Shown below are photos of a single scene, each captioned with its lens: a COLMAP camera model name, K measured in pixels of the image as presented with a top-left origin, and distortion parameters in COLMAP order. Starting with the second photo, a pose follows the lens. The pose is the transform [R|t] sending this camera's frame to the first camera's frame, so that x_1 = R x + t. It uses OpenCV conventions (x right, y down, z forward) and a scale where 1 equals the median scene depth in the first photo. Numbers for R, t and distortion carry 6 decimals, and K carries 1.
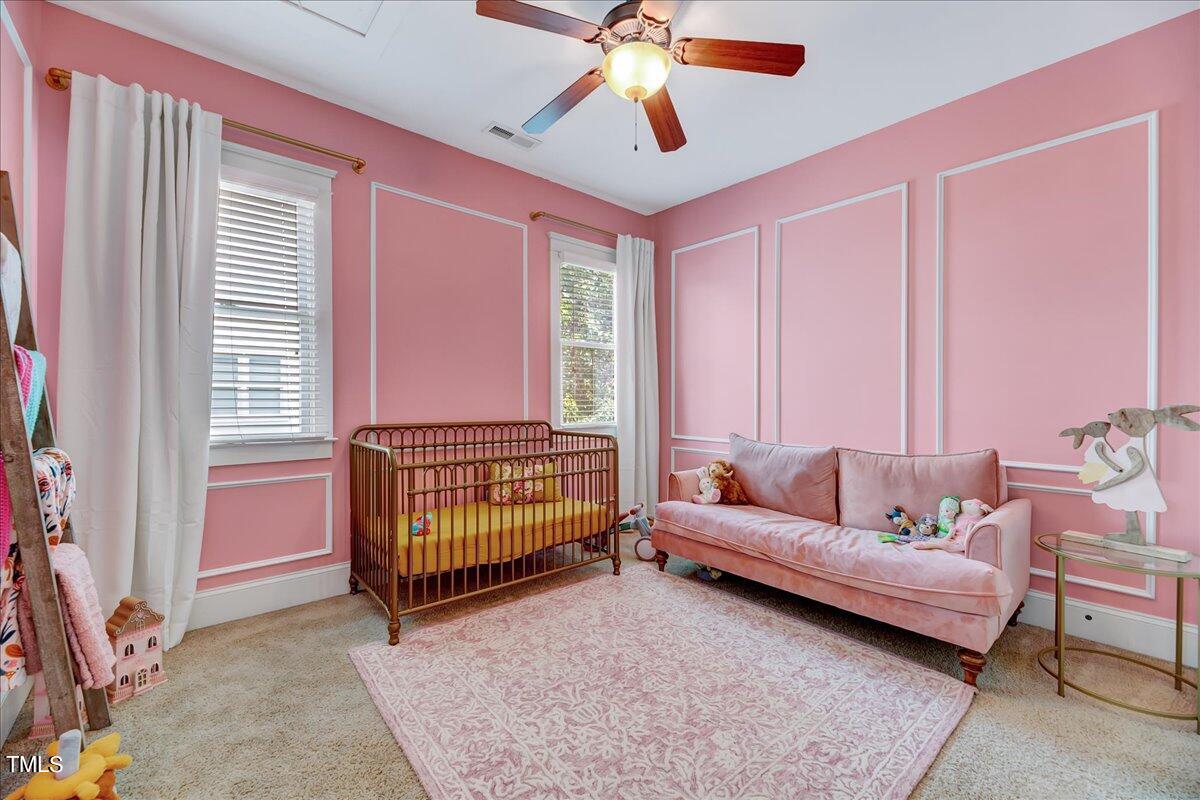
lens RADIAL K [[492.7, 0, 598.4], [0, 492.7, 402.4], [0, 0, 1]] dist [-0.000915, -0.000002]
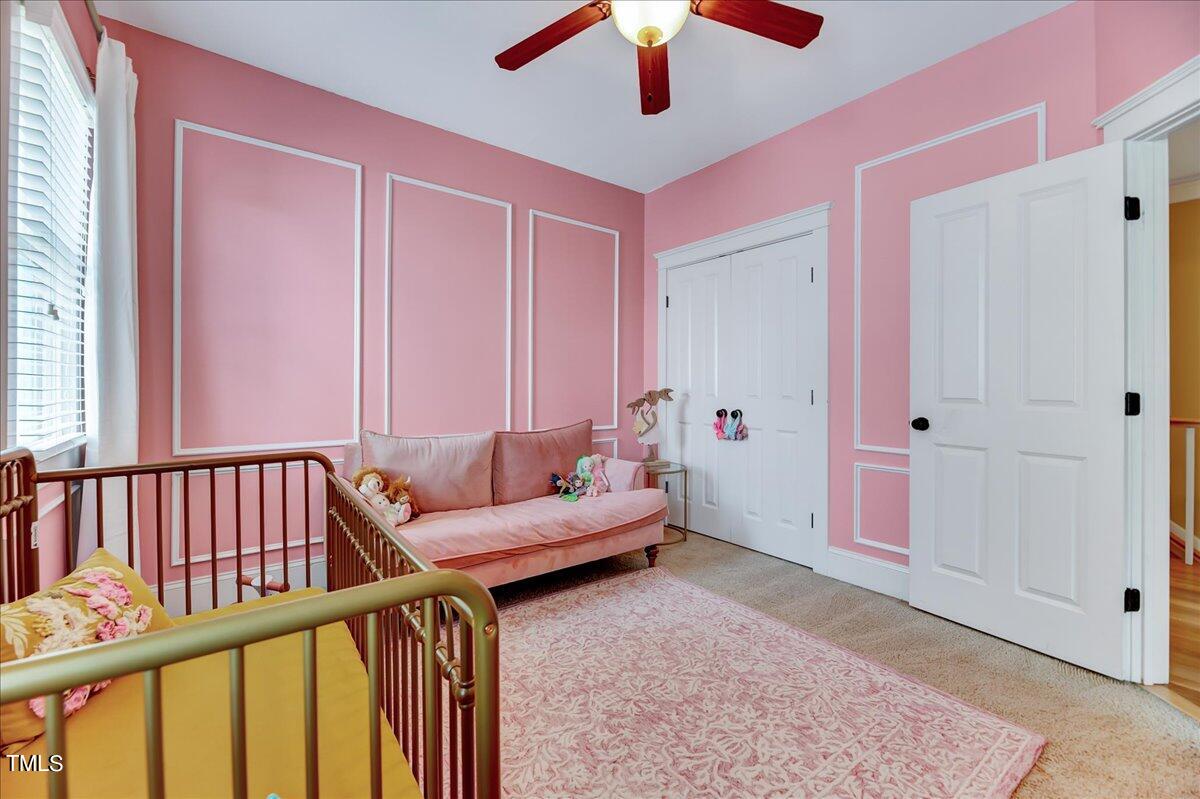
lens RADIAL K [[492.7, 0, 597.6], [0, 492.7, 387.3], [0, 0, 1]] dist [-0.000915, -0.000002]
pose [[0.054300, -0.007983, 0.998493, -0.770440], [0.003426, 0.999964, 0.007809, -0.015802], [-0.998519, 0.002996, 0.054325, 1.008800]]
